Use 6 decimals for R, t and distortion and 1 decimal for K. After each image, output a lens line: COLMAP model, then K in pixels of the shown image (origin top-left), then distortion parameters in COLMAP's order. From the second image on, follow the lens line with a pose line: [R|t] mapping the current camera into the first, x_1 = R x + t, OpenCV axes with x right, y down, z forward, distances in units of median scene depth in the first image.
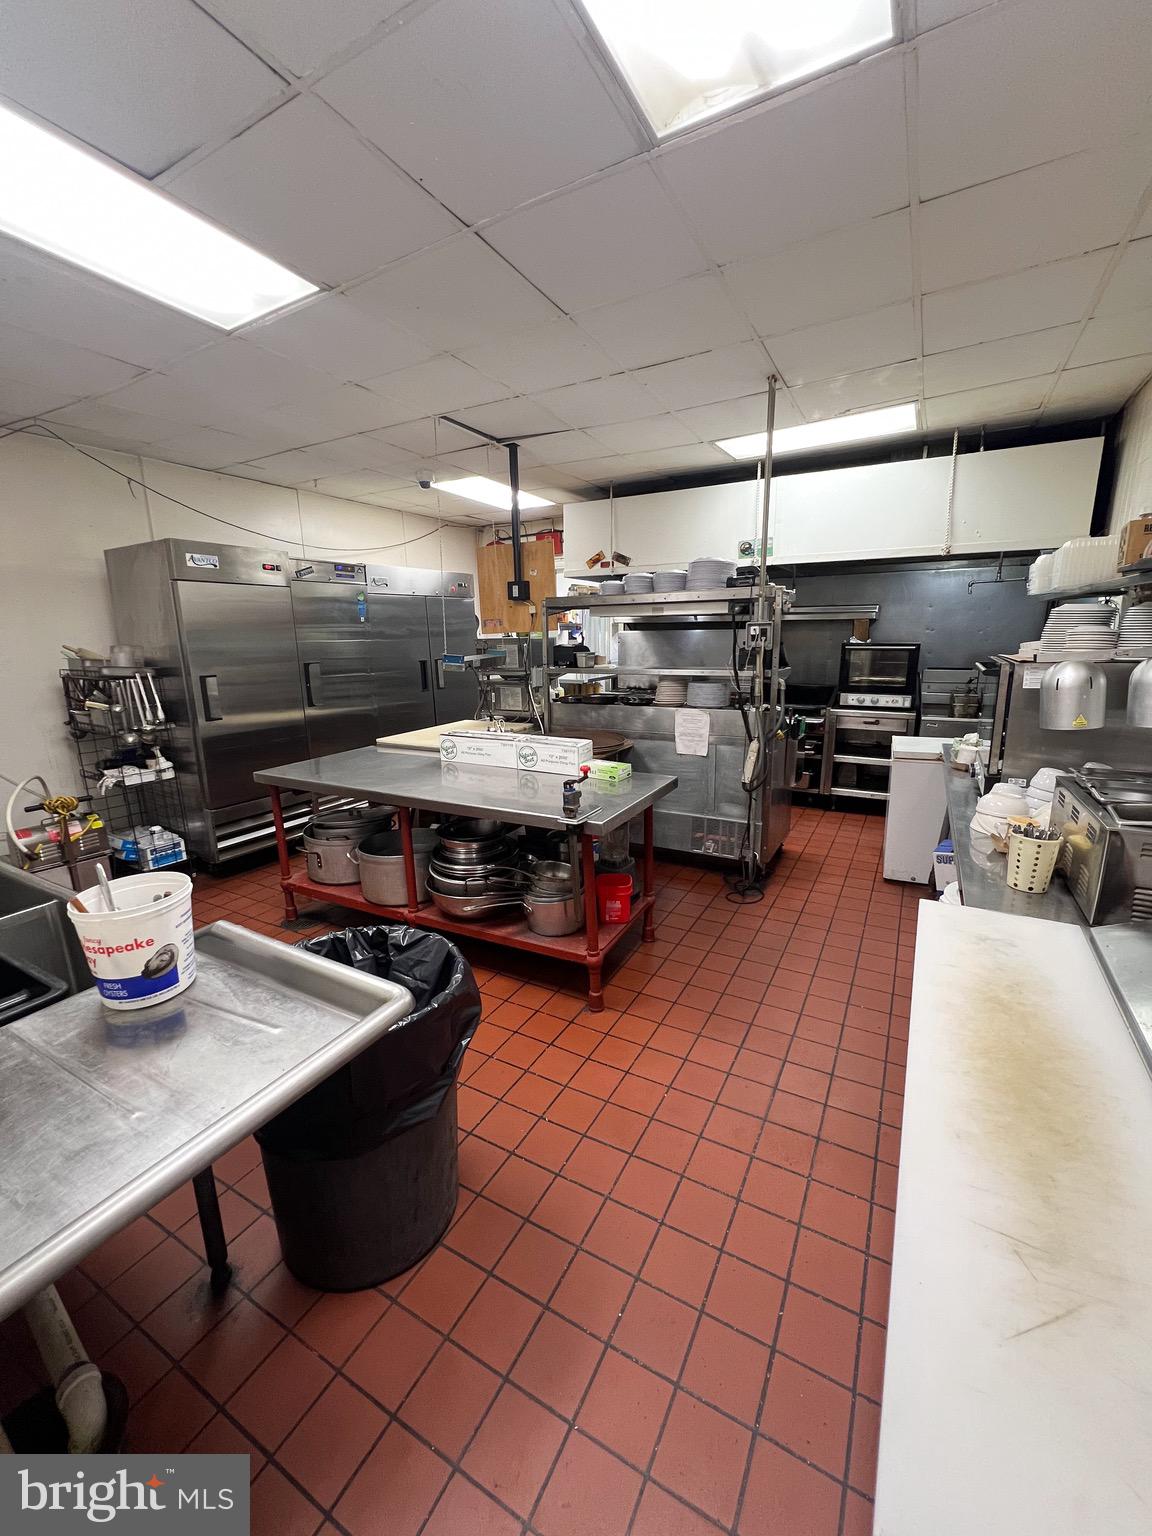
lens RADIAL K [[615.0, 0, 580.8], [0, 615.0, 776.4], [0, 0, 1]] dist [-0.000515, -0.000156]
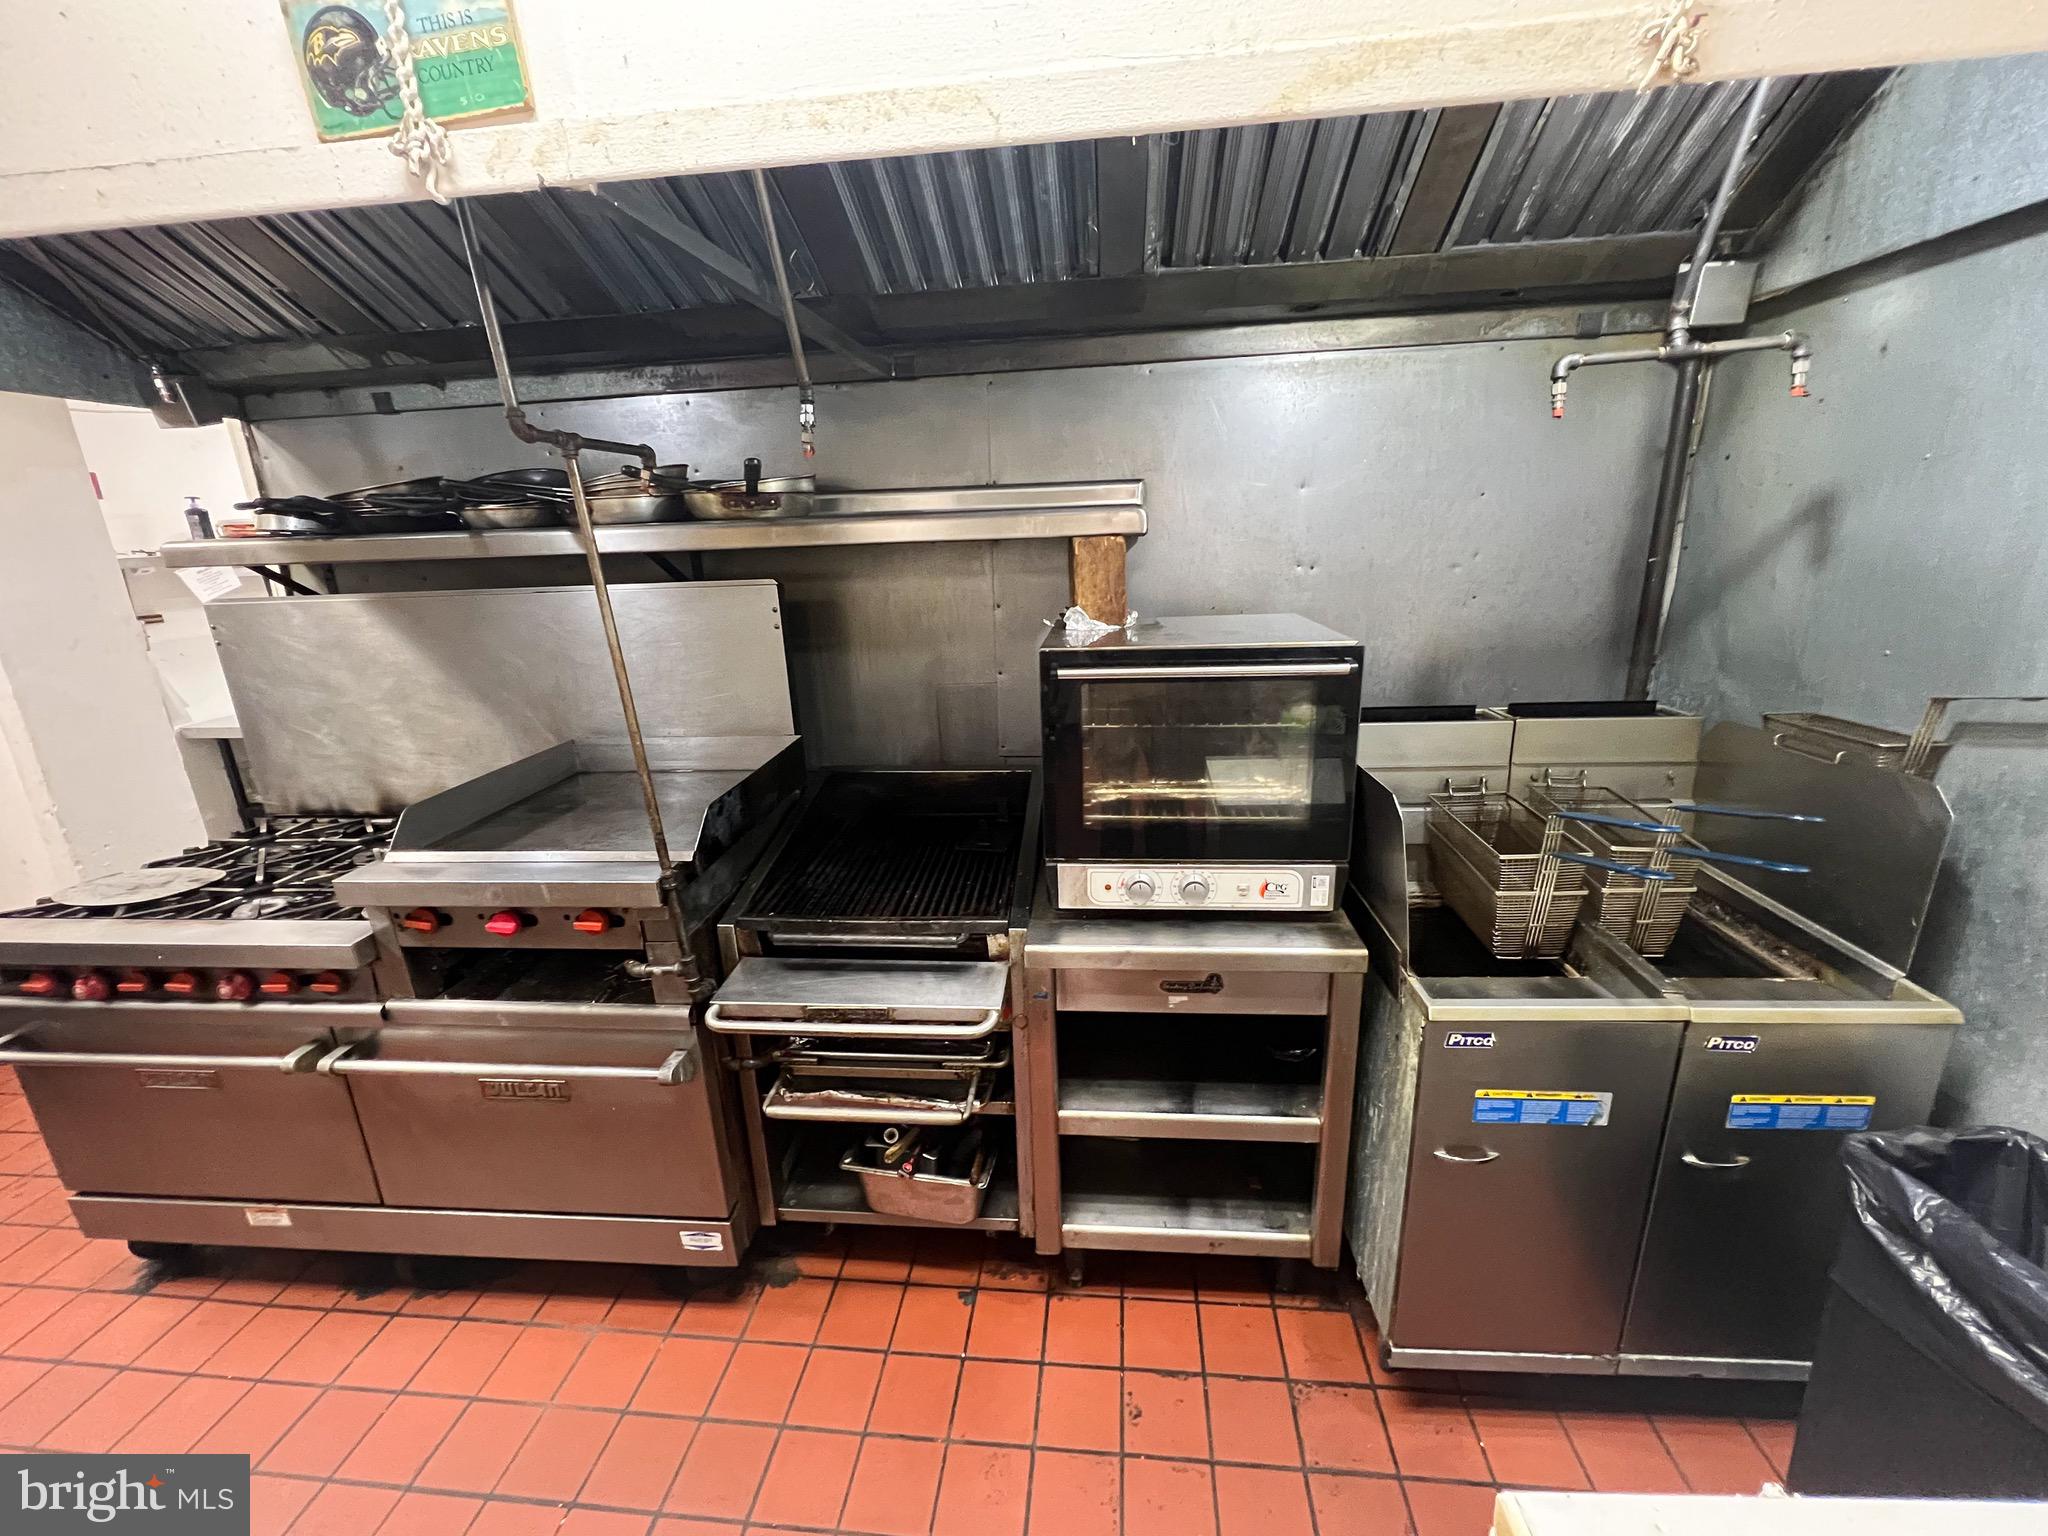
lens RADIAL K [[820.0, 0, 1029.2], [0, 820.0, 754.1], [0, 0, 1]] dist [-0.000515, -0.000156]
pose [[0.917173, -0.126460, 0.377891, 0.295018], [0.107390, 0.991663, 0.071213, -0.196275], [-0.383746, -0.024733, 0.923107, 0.705720]]
